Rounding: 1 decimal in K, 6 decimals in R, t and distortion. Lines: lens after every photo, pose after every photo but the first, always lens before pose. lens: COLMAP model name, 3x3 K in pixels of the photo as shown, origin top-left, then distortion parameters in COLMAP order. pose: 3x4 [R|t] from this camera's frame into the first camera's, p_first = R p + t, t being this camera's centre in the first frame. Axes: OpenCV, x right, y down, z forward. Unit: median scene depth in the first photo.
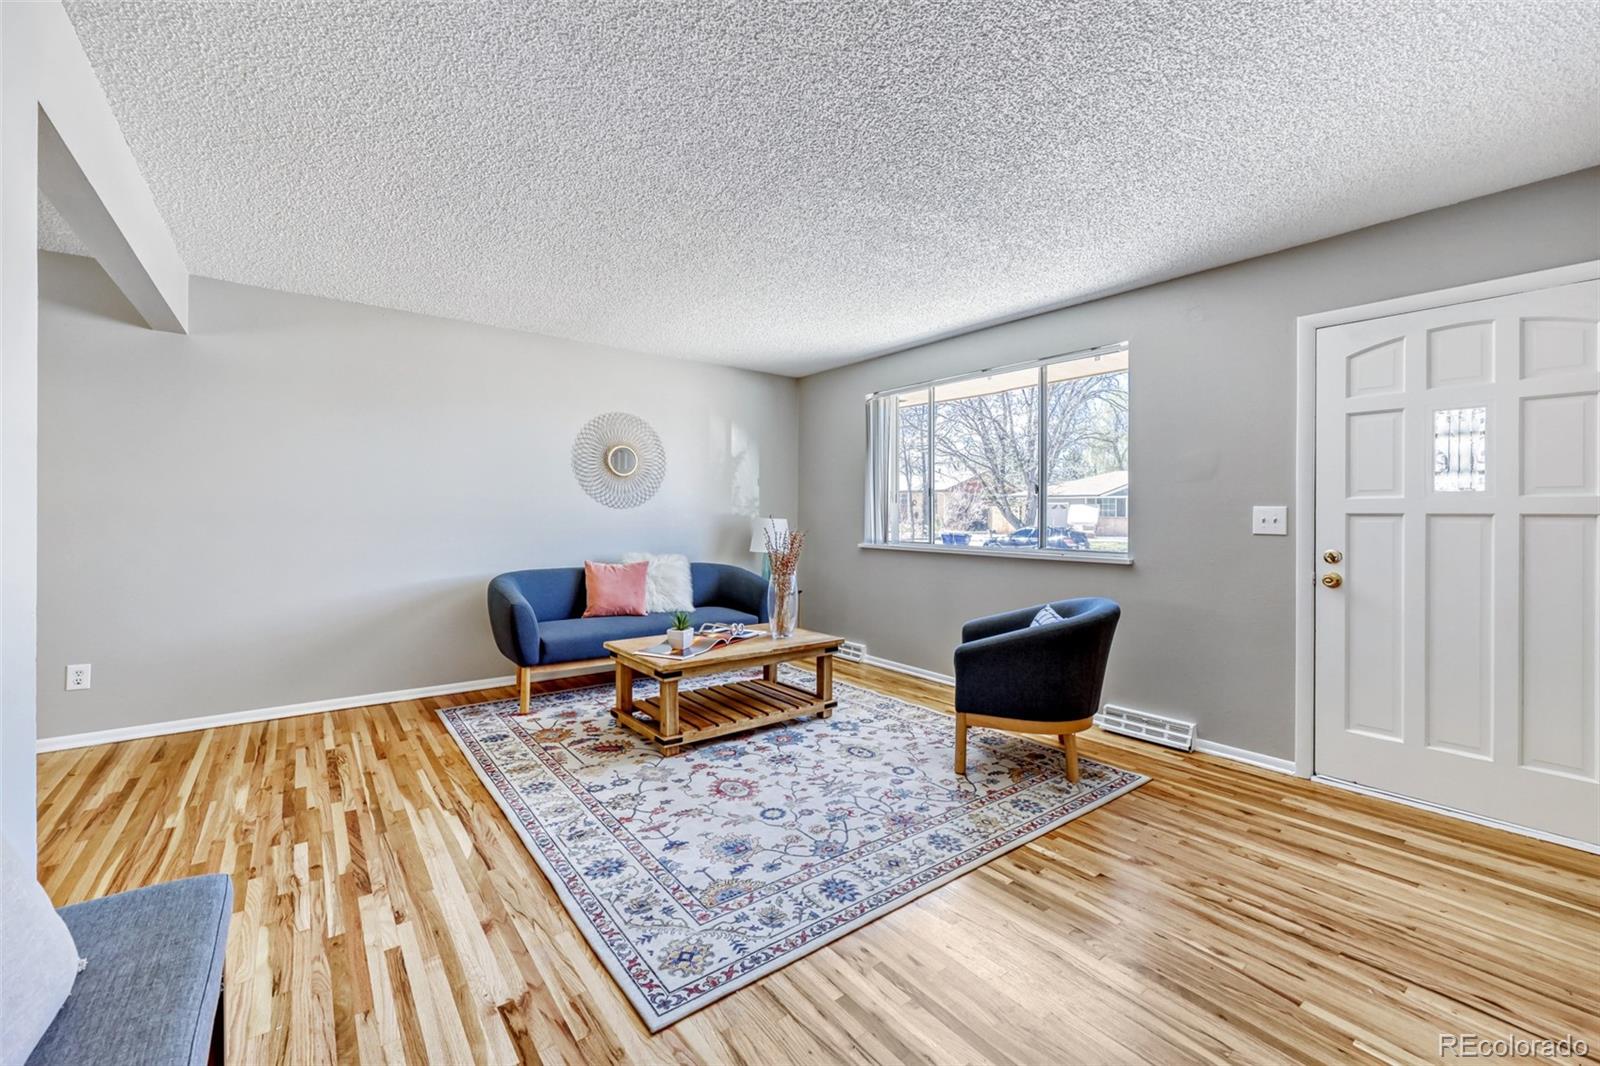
lens RADIAL K [[659.0, 0, 804.2], [0, 659.0, 509.7], [0, 0, 1]] dist [-0.003413, -0.000220]
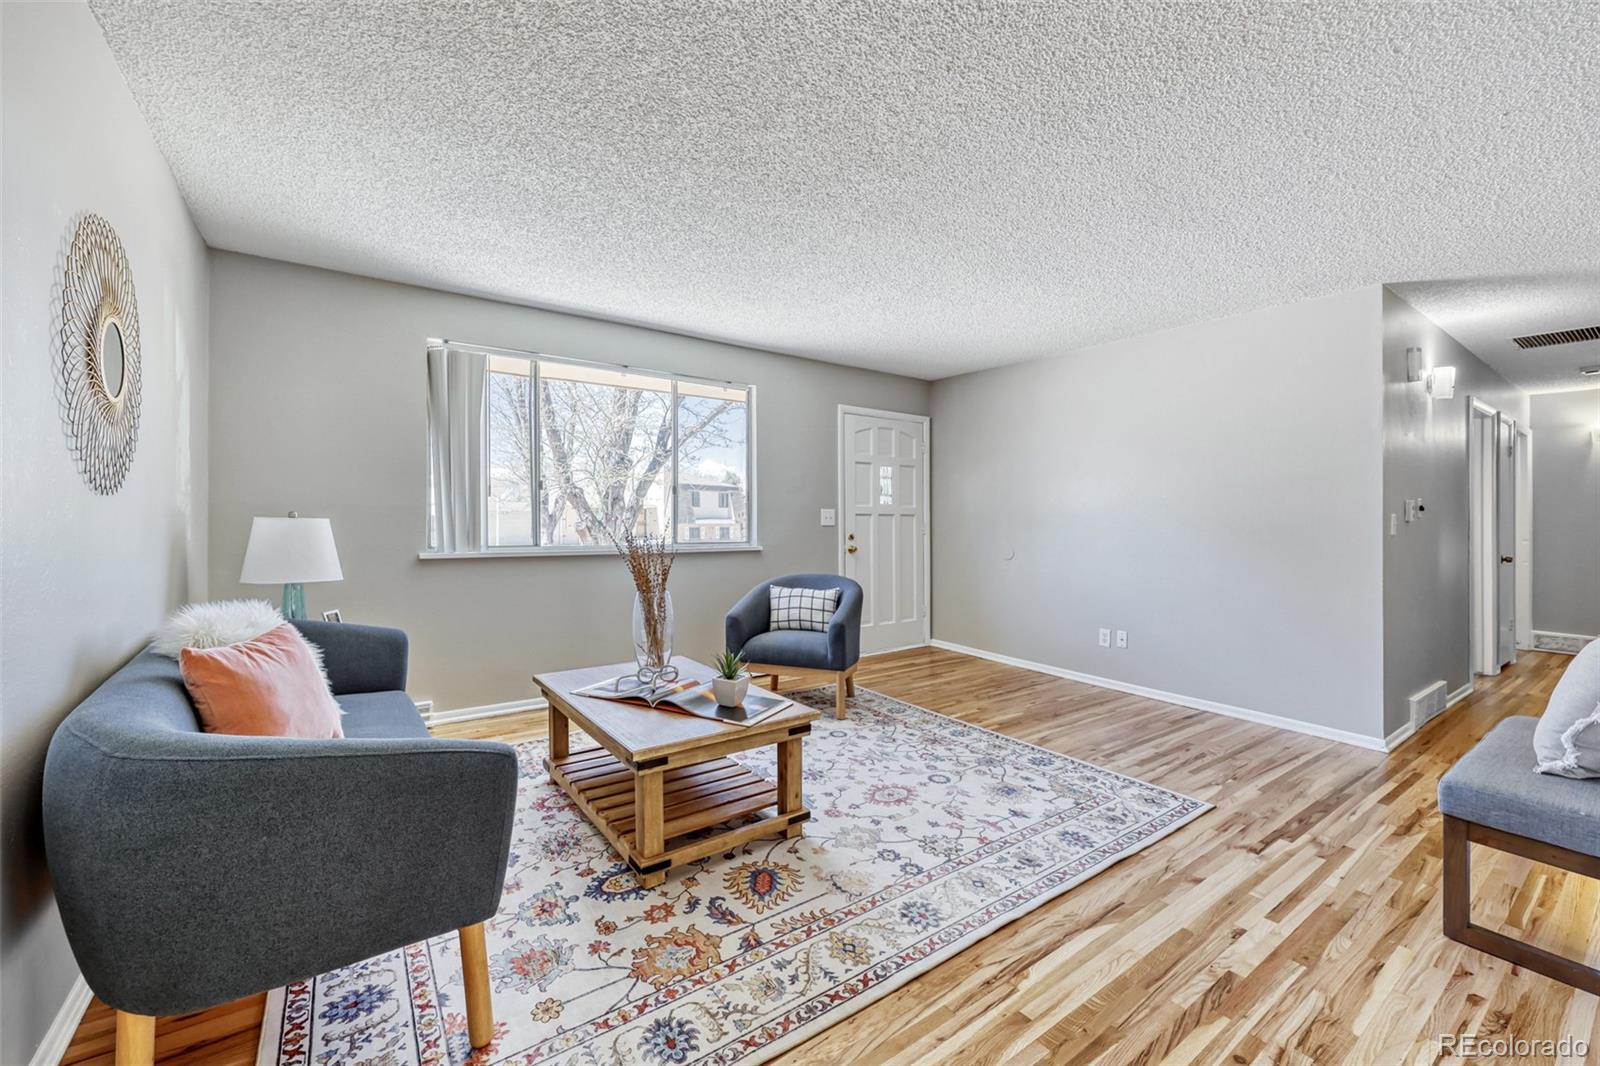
lens RADIAL K [[659.0, 0, 804.2], [0, 659.0, 509.7], [0, 0, 1]] dist [-0.003413, -0.000220]
pose [[0.028416, 0.002202, 0.999594, -1.194809], [-0.017617, 0.999843, -0.001702, -0.000775], [-0.999441, -0.017561, 0.028450, 1.203951]]
